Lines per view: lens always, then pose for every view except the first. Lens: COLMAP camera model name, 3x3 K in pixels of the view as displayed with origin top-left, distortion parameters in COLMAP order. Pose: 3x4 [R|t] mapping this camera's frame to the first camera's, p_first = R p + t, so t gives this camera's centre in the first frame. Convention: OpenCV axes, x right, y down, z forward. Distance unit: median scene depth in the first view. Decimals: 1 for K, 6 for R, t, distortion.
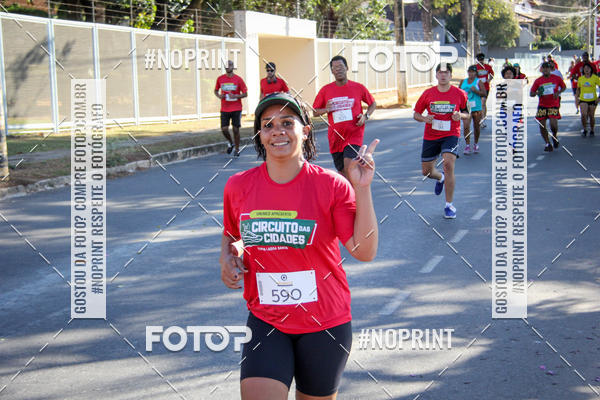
lens RADIAL K [[1642.9, 0, 300.0], [0, 1642.9, 200.0], [0, 0, 1]] dist [0.599994, 1.668267]
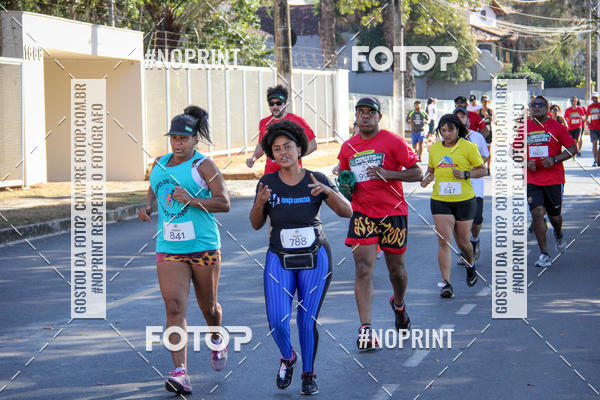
lens RADIAL K [[1324.1, 0, 298.1], [0, 1324.1, 192.5], [0, 0, 1]] dist [0.354400, 0.636049]
pose [[0.994966, 0.006706, 0.099992, 0.017582], [-0.003369, 0.999433, -0.033506, -0.034182], [-0.100160, 0.033000, 0.994424, 0.519368]]
